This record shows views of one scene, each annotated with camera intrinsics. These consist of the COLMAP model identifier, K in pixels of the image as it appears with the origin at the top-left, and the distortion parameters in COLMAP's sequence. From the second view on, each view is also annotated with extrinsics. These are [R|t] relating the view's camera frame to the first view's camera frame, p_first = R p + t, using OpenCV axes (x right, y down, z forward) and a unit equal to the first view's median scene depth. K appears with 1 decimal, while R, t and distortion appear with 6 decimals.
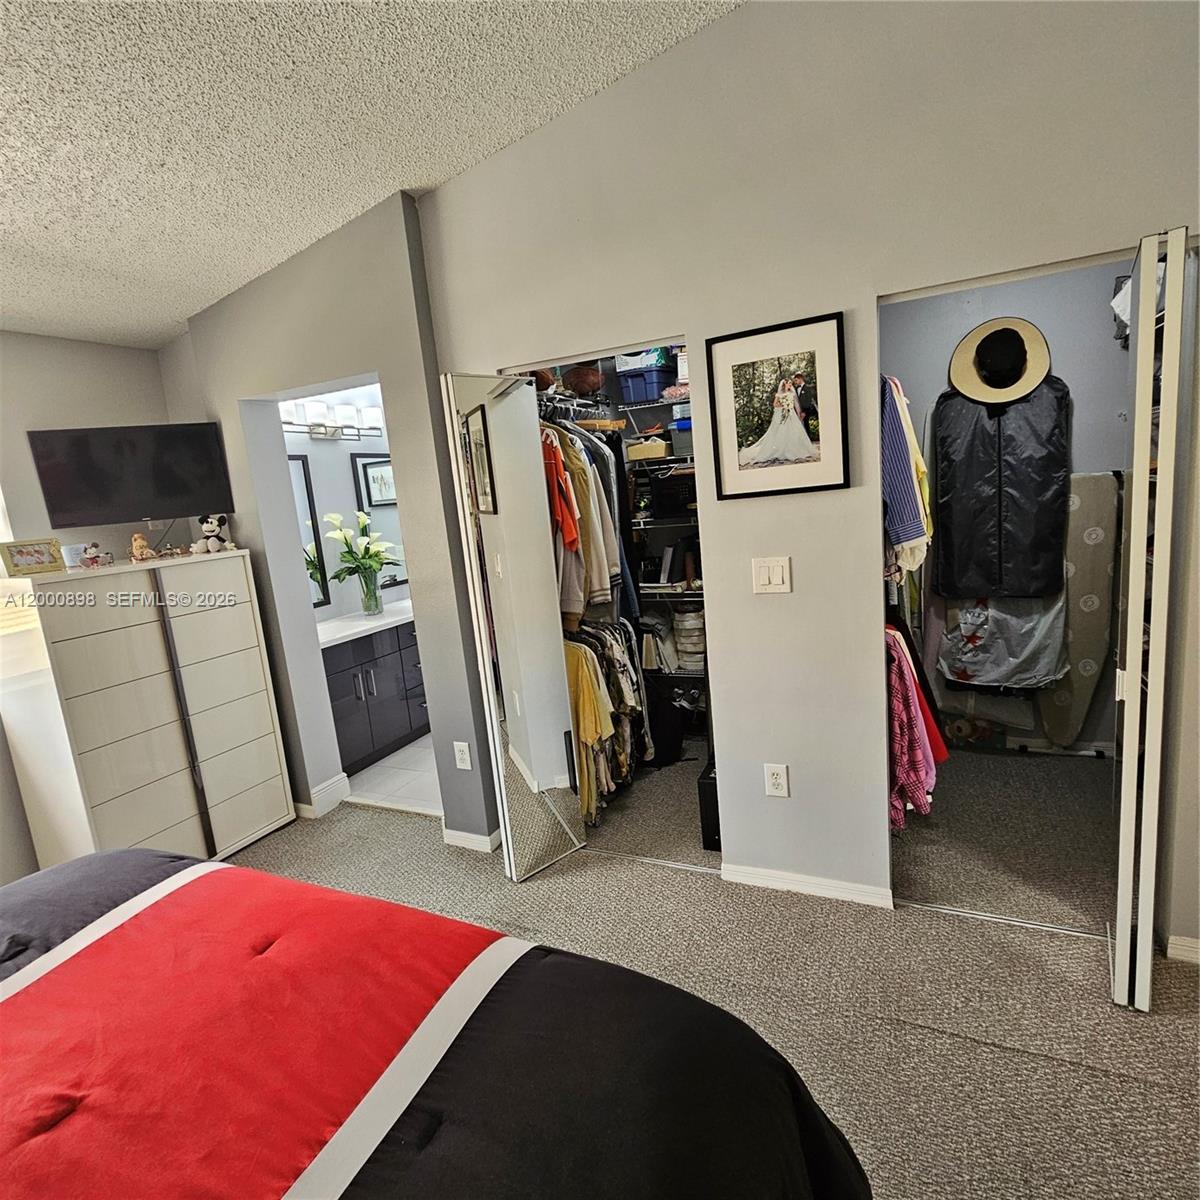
lens RADIAL K [[666.5, 0, 600.1], [0, 666.5, 603.7], [0, 0, 1]] dist [-0.002569, 0.001213]
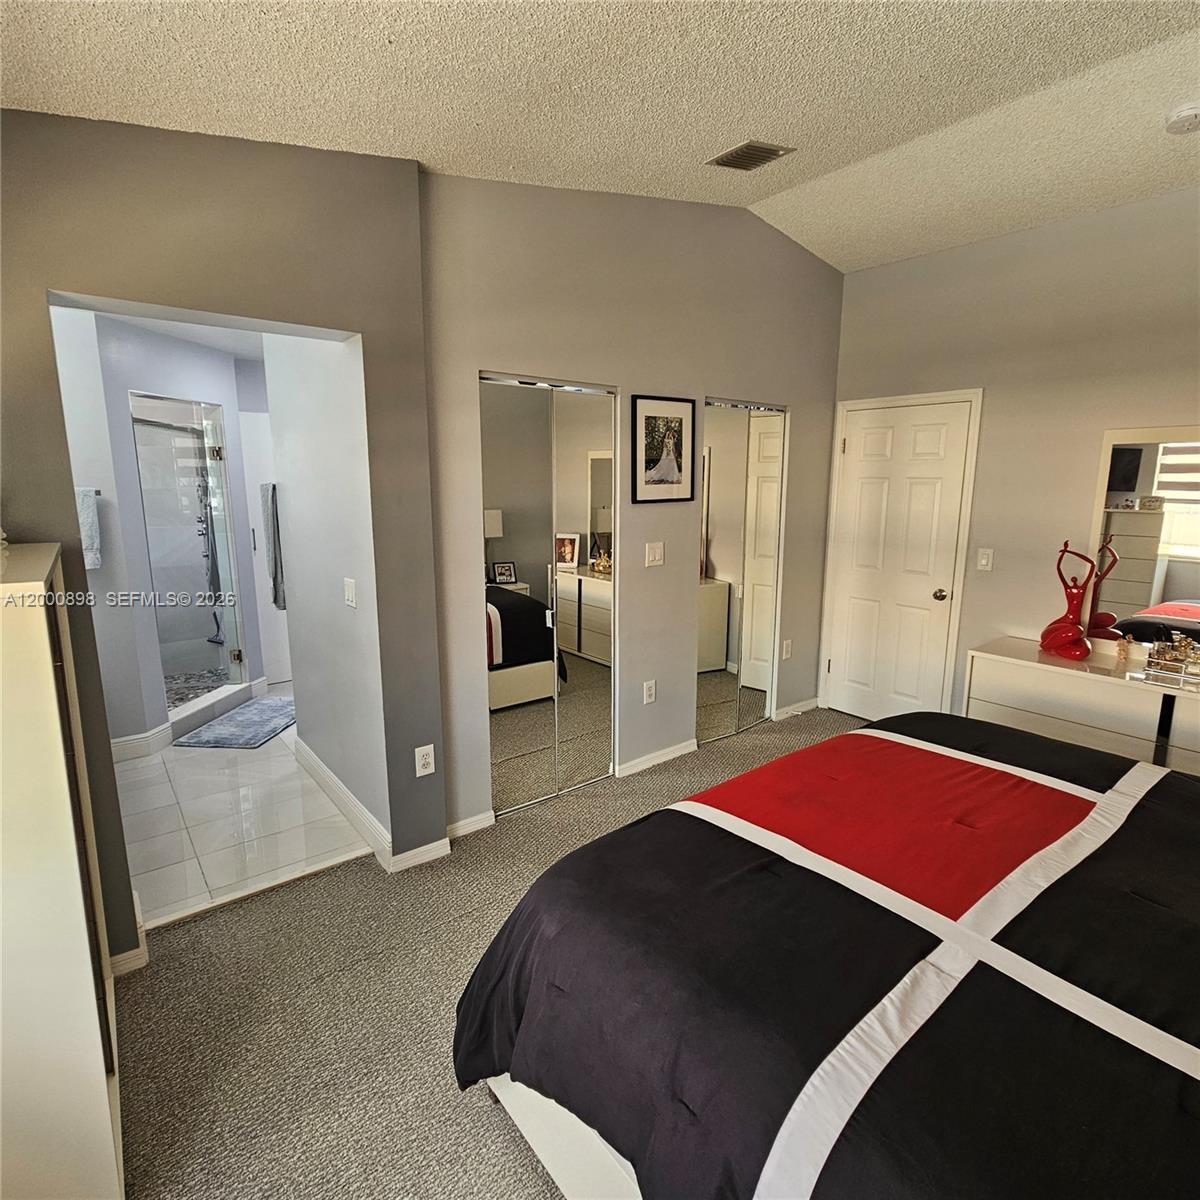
lens RADIAL K [[666.5, 0, 594.1], [0, 666.5, 592.2], [0, 0, 1]] dist [-0.002569, 0.001213]
pose [[0.445204, -0.062057, 0.893276, -0.631806], [0.112297, 0.993589, 0.013058, 0.004686], [-0.888360, 0.094499, 0.449318, 0.234946]]
